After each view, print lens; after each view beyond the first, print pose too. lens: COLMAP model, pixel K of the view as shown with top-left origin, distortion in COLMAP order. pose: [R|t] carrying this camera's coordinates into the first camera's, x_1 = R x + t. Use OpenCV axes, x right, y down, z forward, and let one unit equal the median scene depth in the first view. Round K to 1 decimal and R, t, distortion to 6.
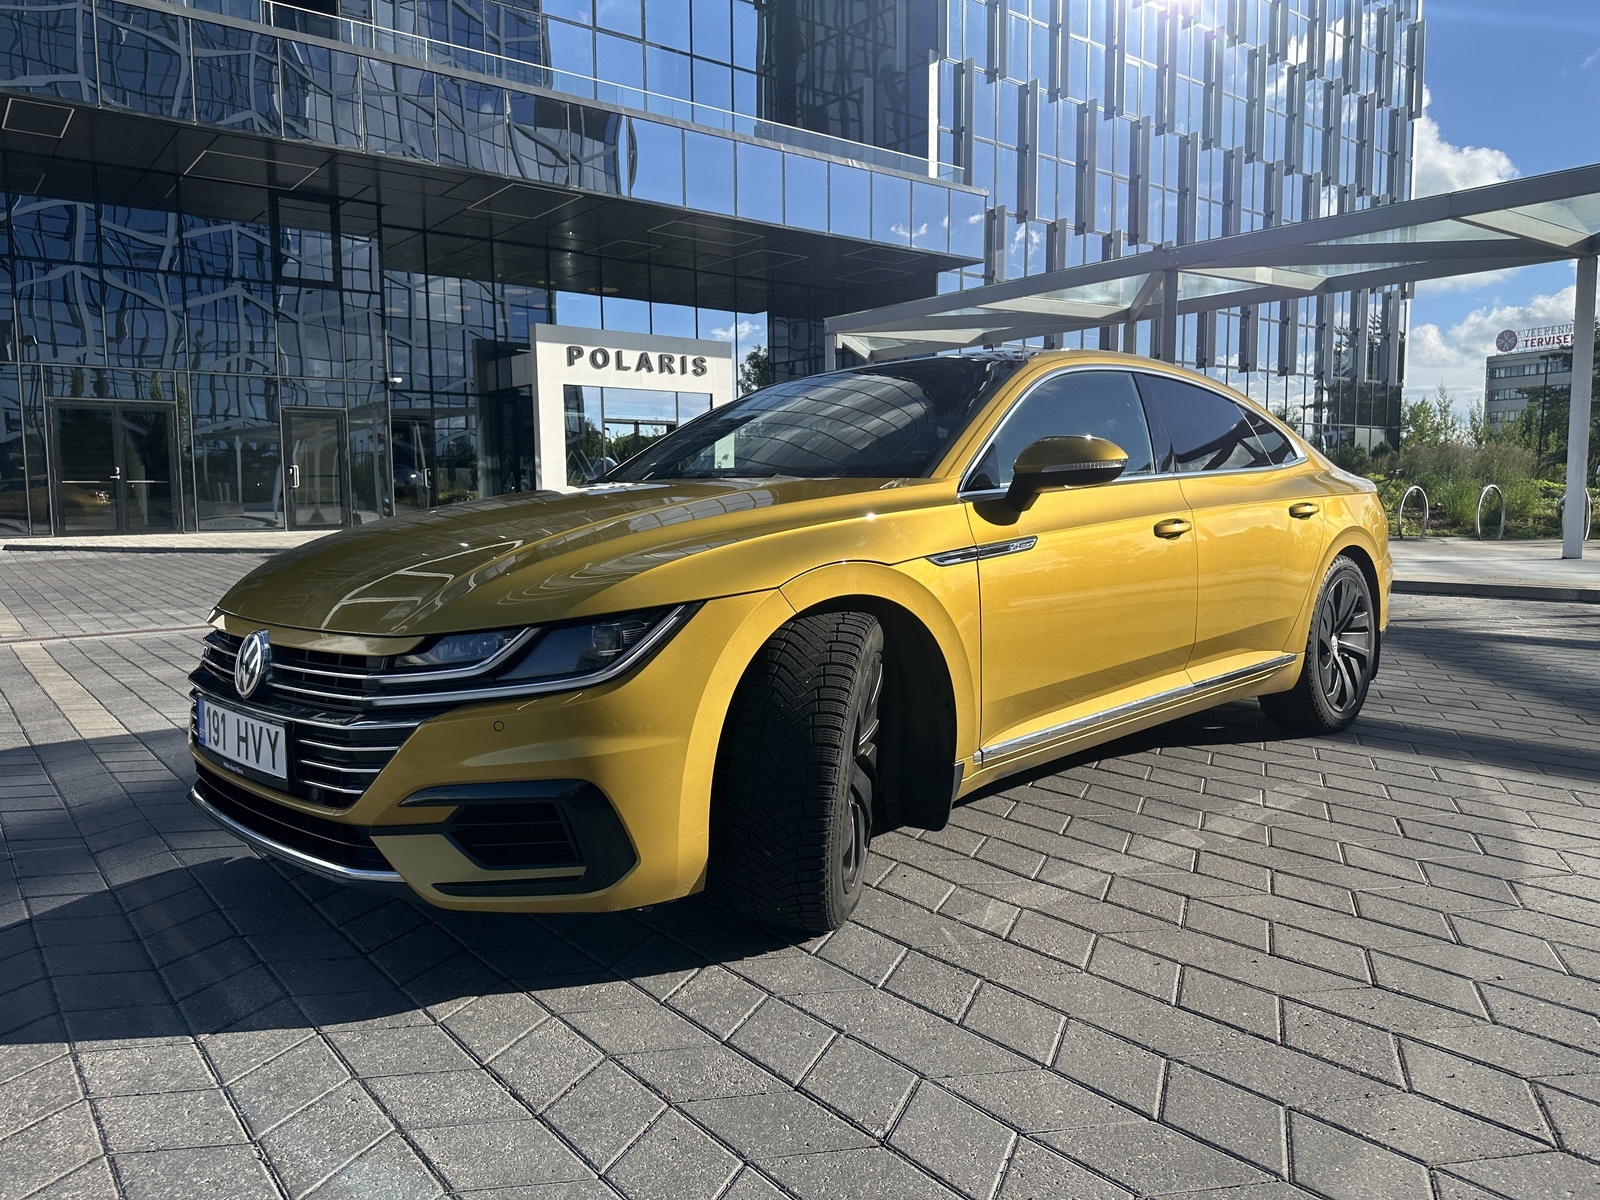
lens RADIAL K [[1169.6, 0, 800.0], [0, 1169.6, 600.0], [0, 0, 1]] dist [0.034615, -0.002491]
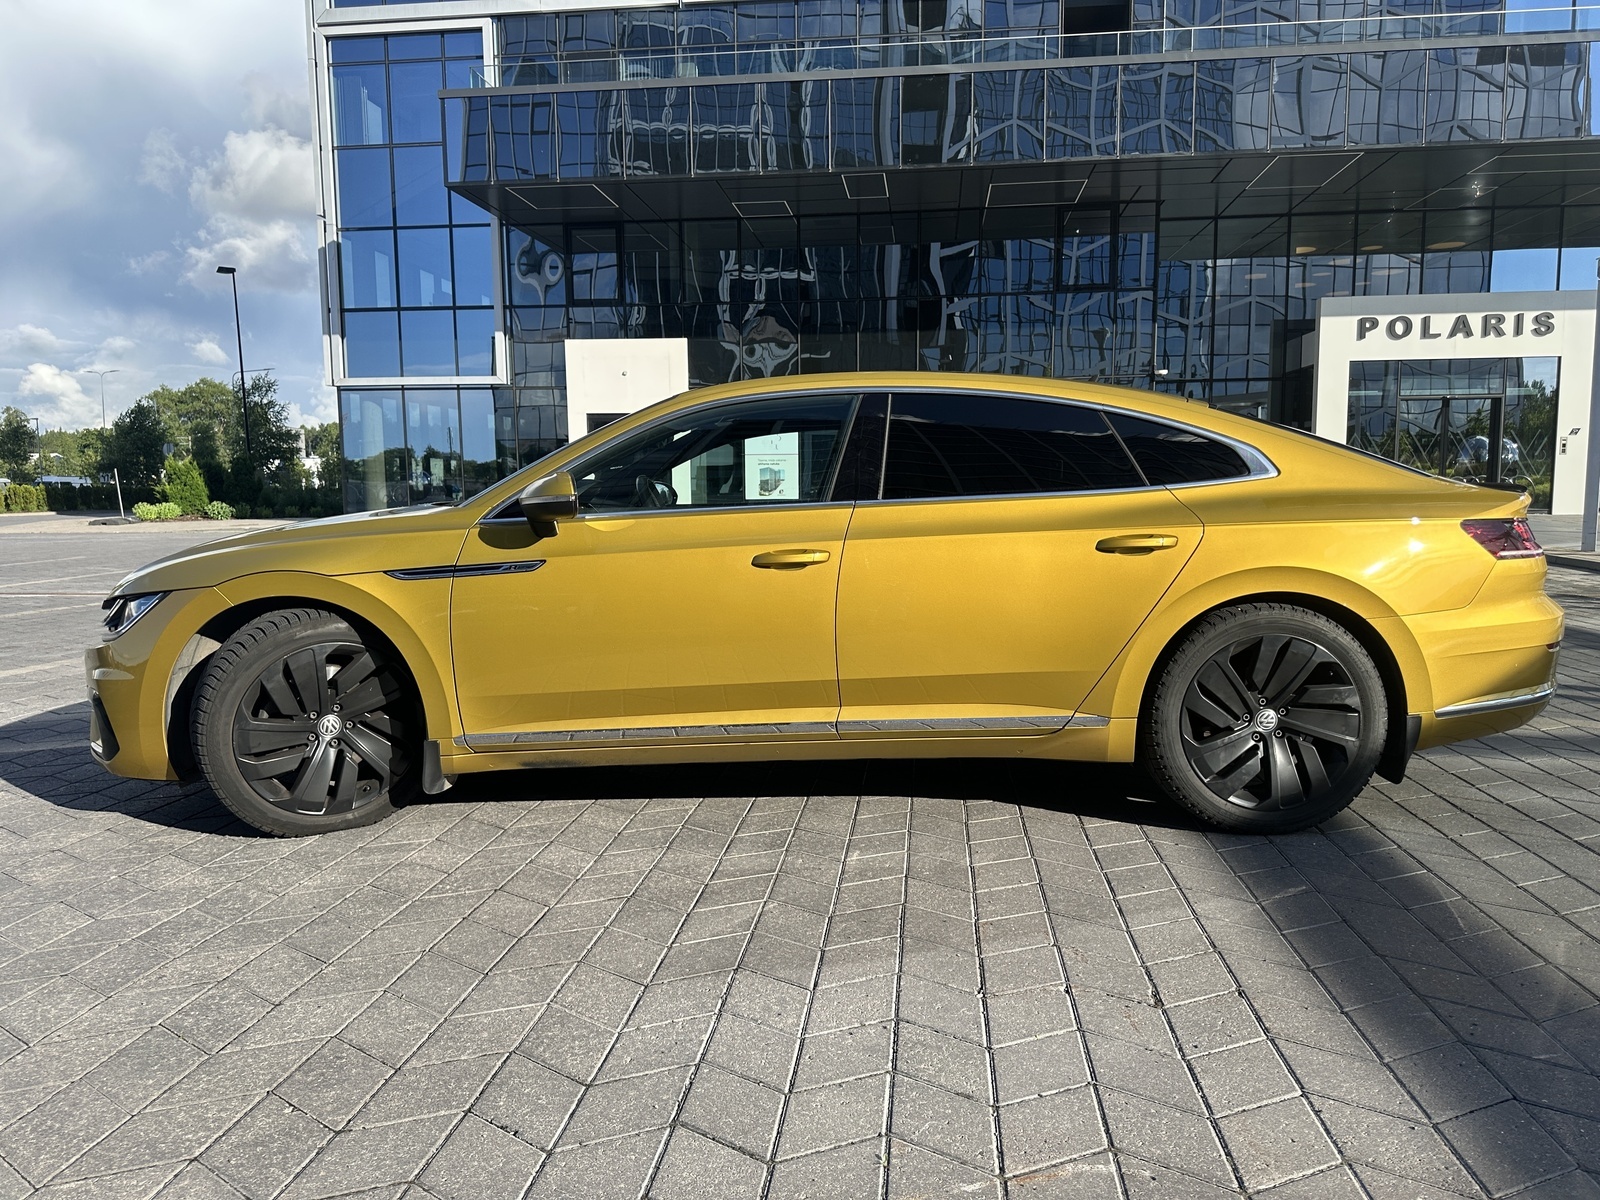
lens RADIAL K [[1153.8, 0, 808.3], [0, 1153.8, 621.4], [0, 0, 1]] dist [0.000057, -0.008504]
pose [[0.724401, 0.072273, -0.685580, 0.121086], [-0.048913, 0.997371, 0.053459, -0.007043], [0.687641, -0.005192, 0.726032, 0.047502]]
